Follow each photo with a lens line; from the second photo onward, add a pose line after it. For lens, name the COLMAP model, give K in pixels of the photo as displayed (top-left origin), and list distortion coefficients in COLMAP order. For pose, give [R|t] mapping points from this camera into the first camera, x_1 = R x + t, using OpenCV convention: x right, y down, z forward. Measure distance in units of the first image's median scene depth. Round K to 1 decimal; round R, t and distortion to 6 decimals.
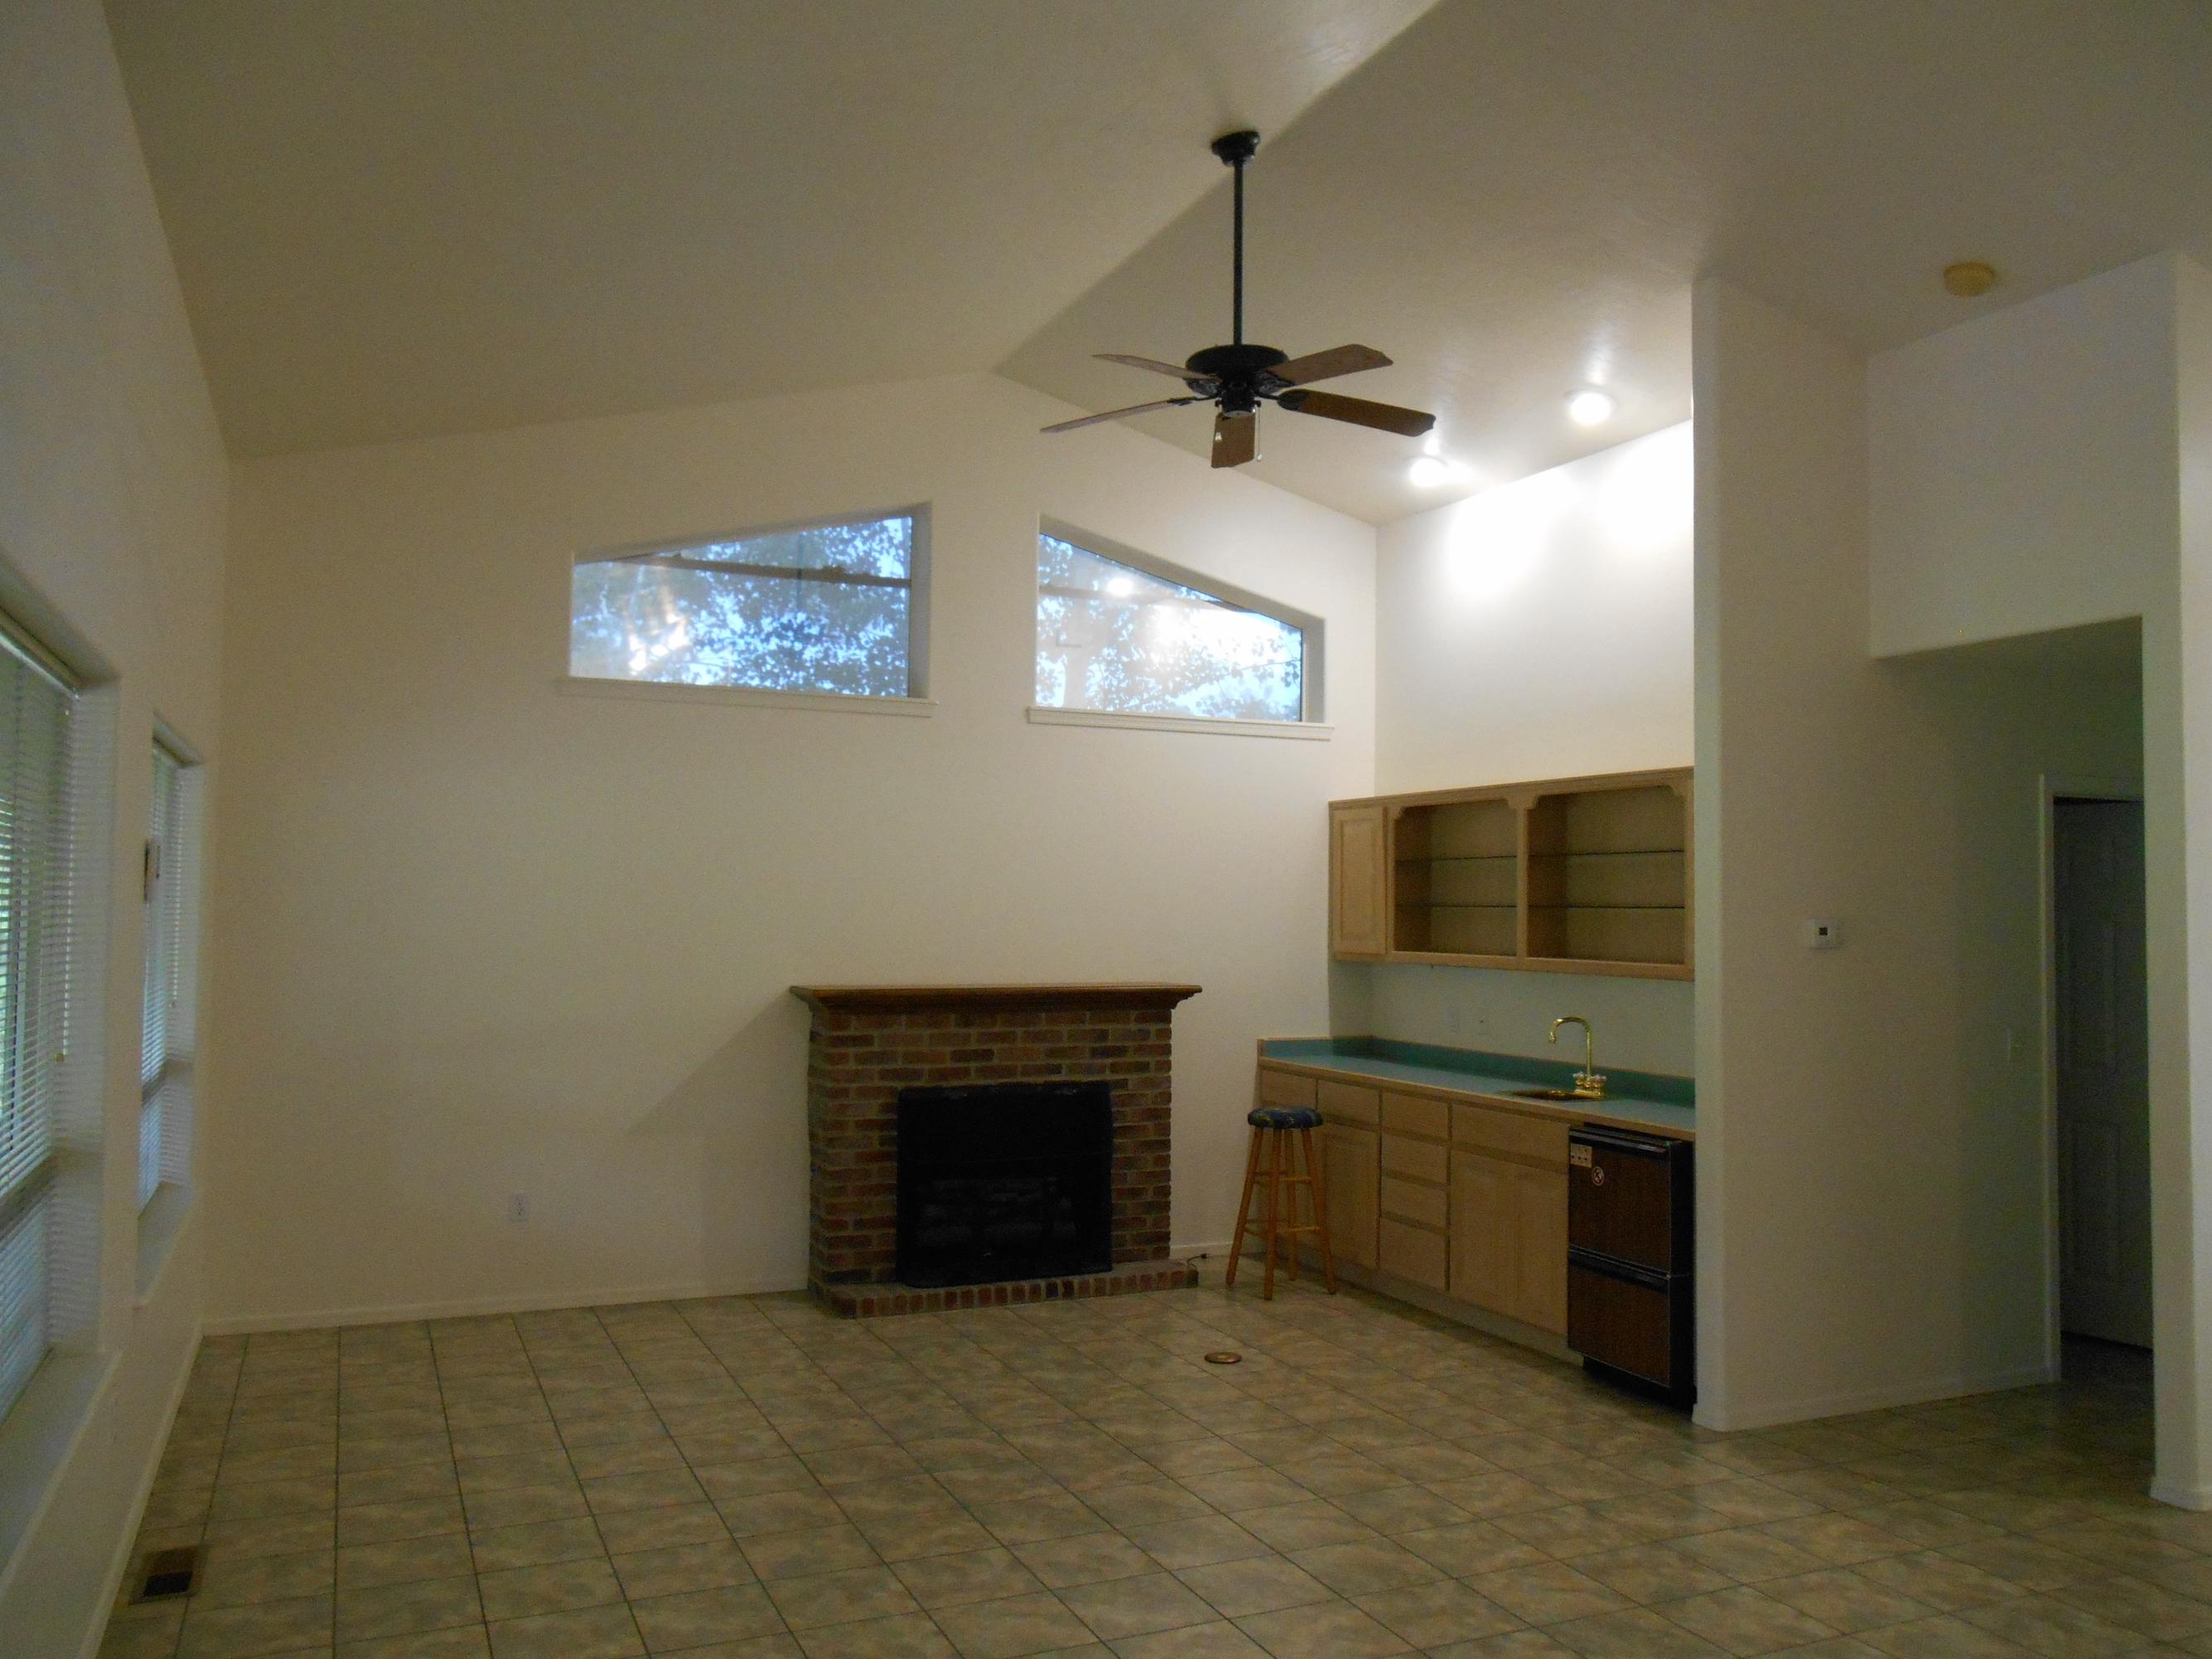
lens RADIAL K [[1729.9, 0, 1120.1], [0, 1729.9, 831.0], [0, 0, 1]] dist [-0.026573, 0.009149]
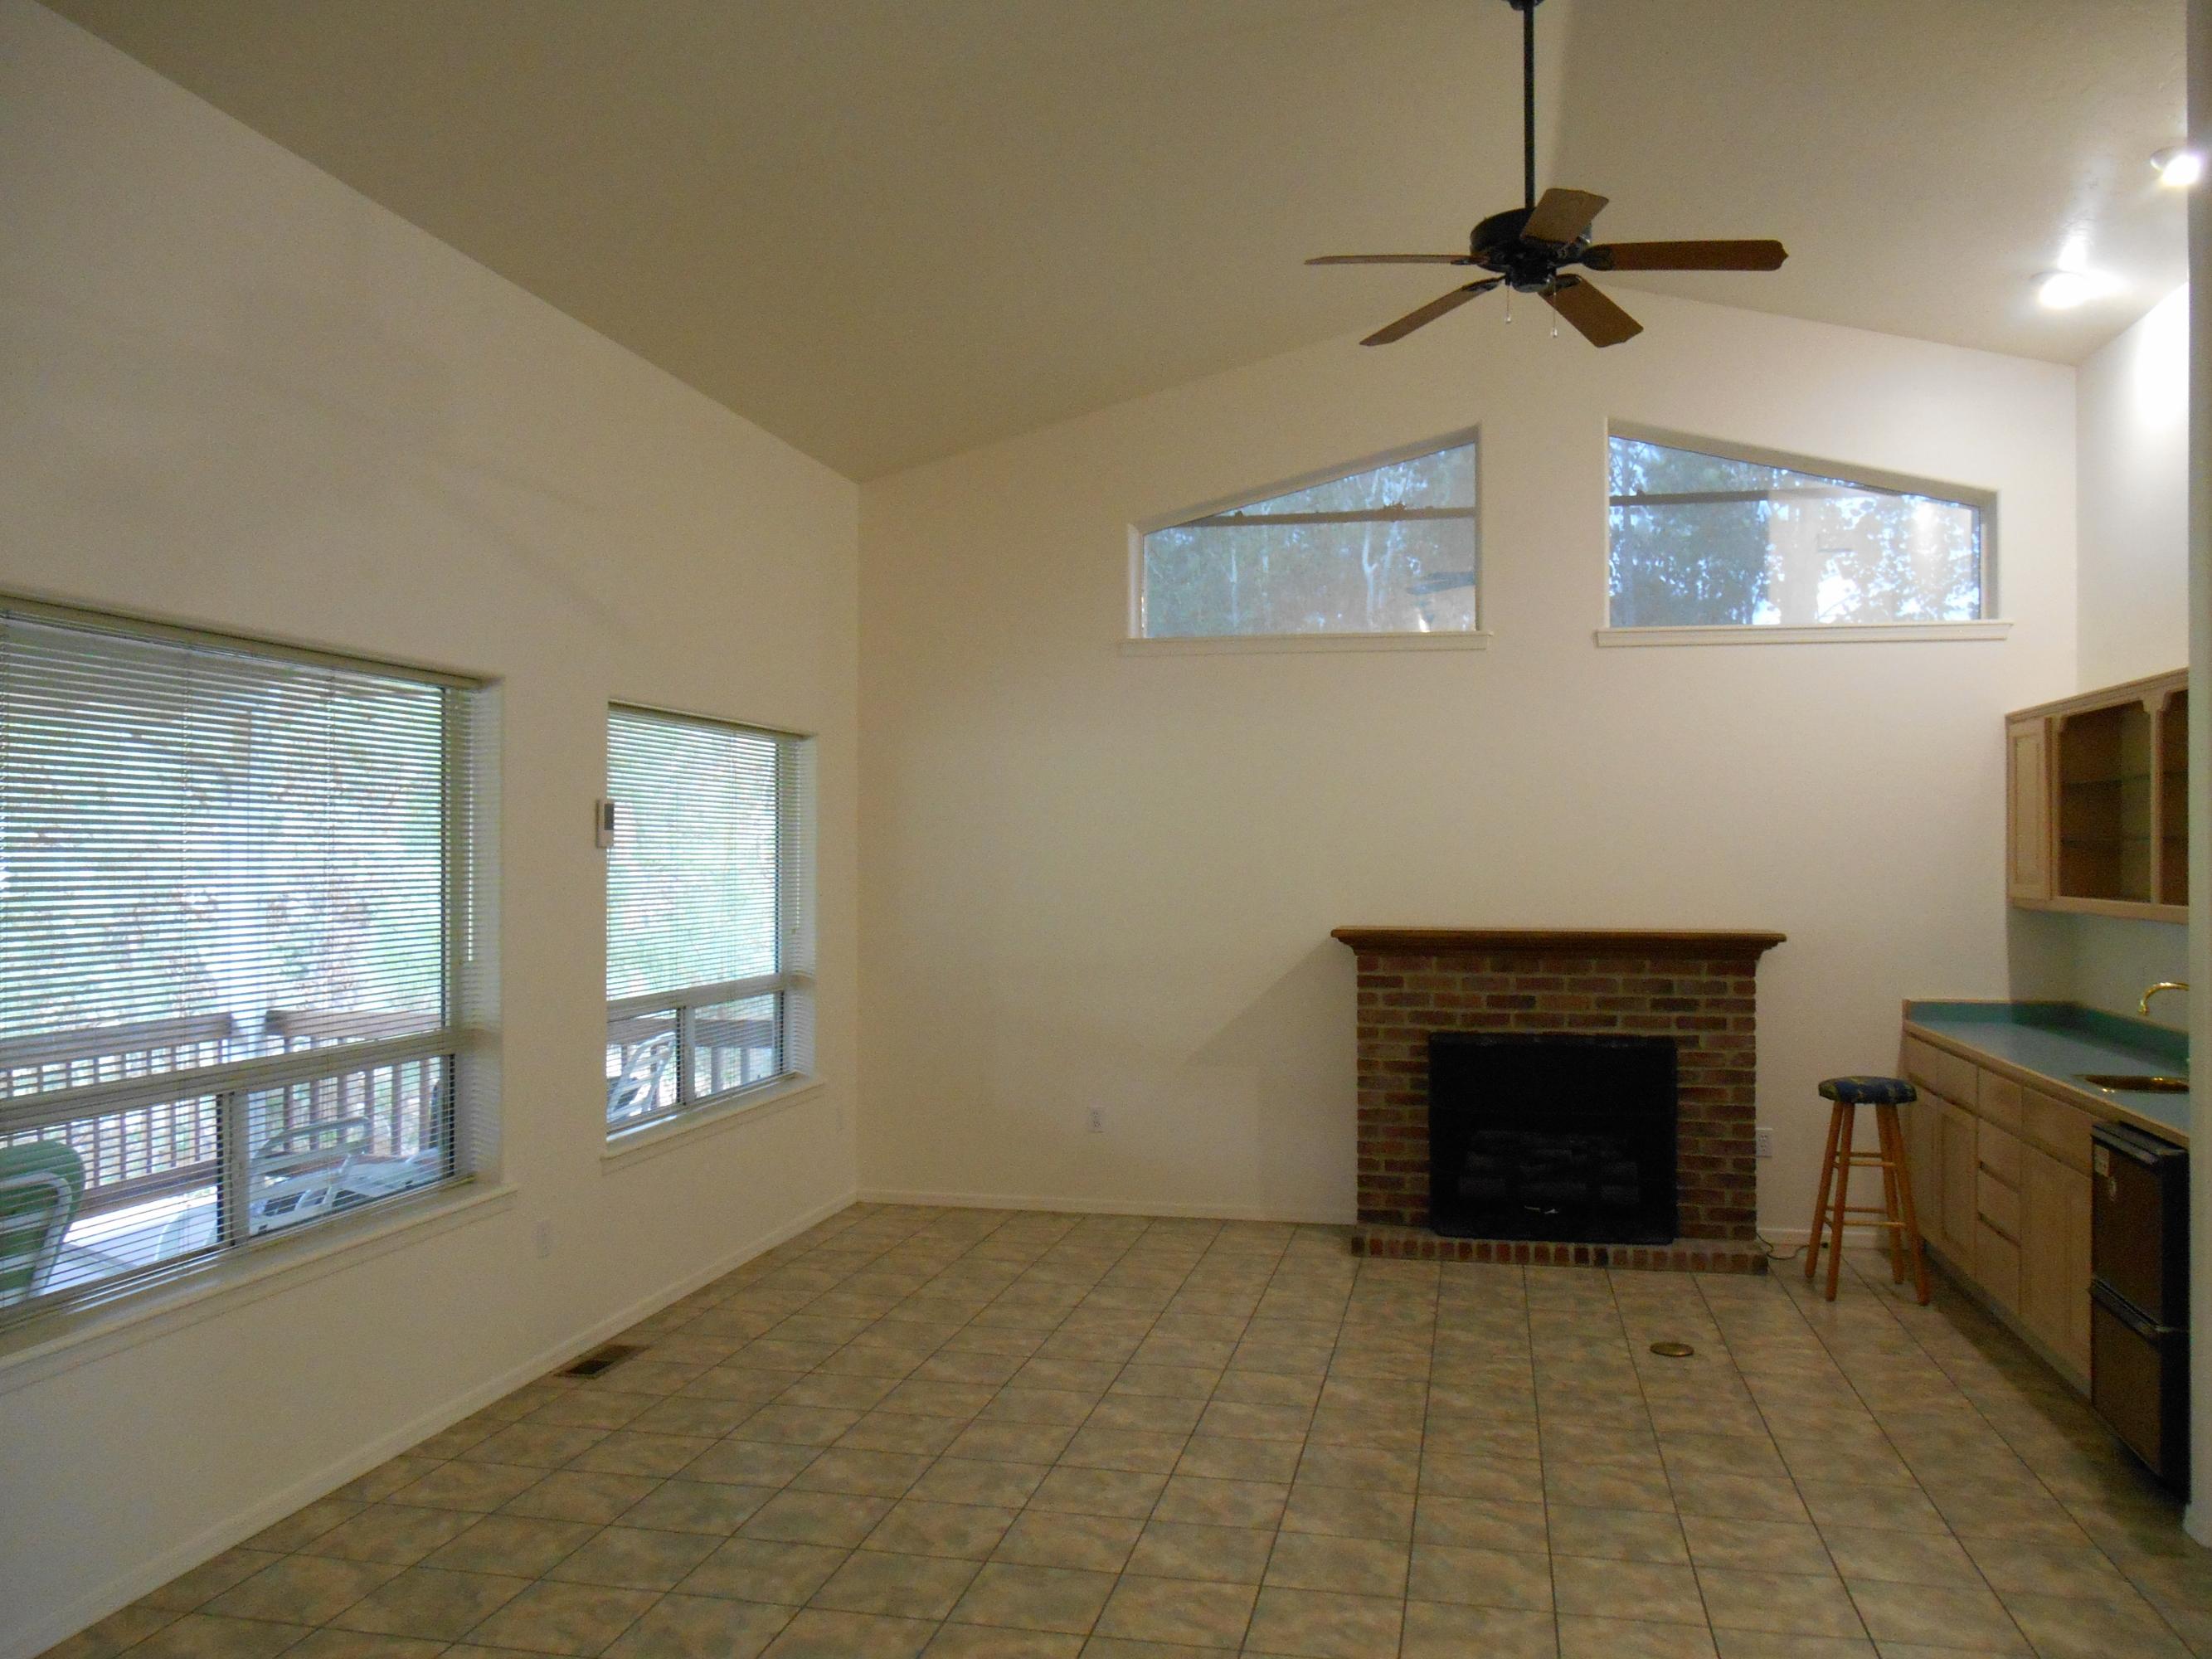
lens RADIAL K [[1729.9, 0, 1111.4], [0, 1729.9, 831.9], [0, 0, 1]] dist [-0.026573, 0.009149]
pose [[0.805282, -0.014379, -0.592717, 0.385341], [0.032237, 0.999289, 0.019556, 0.013289], [0.592015, -0.034856, 0.805173, 0.134877]]
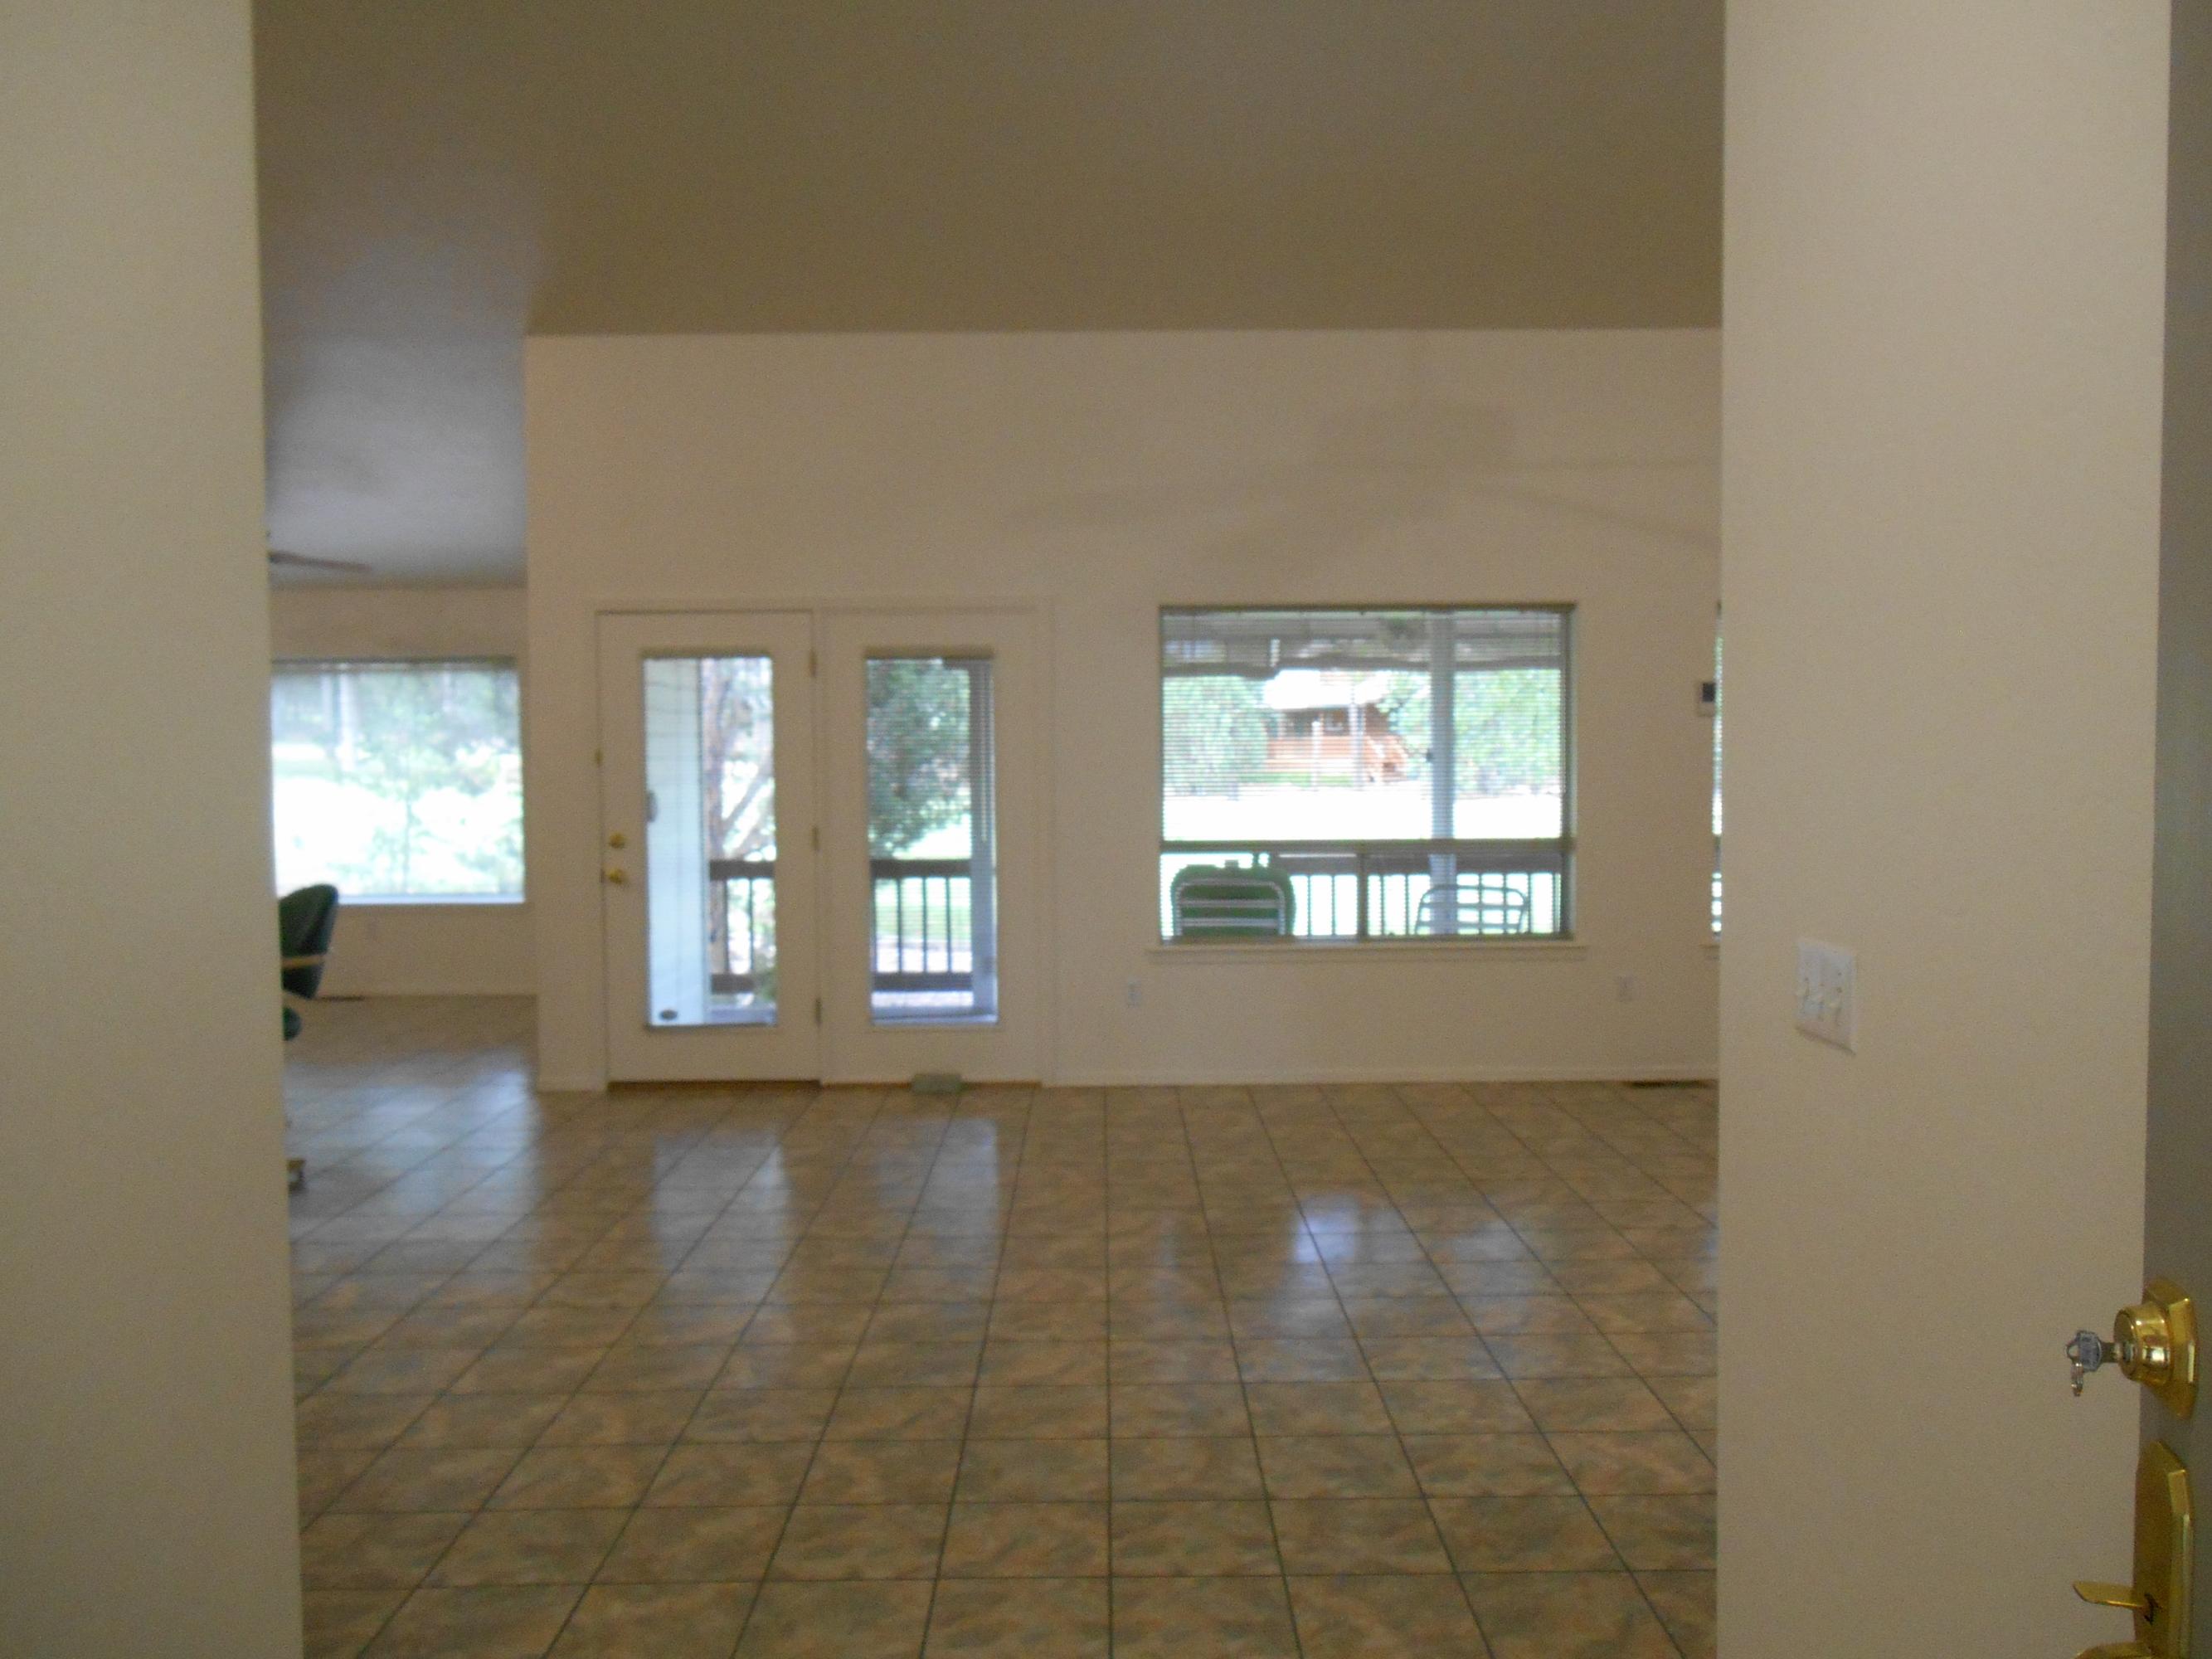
lens RADIAL K [[1729.9, 0, 1118.9], [0, 1729.9, 824.2], [0, 0, 1]] dist [-0.026573, 0.009149]
pose [[-0.388223, 0.034859, -0.920906, 0.961866], [0.043474, 0.998865, 0.019483, 0.069330], [0.920539, -0.032471, -0.389298, 0.853558]]
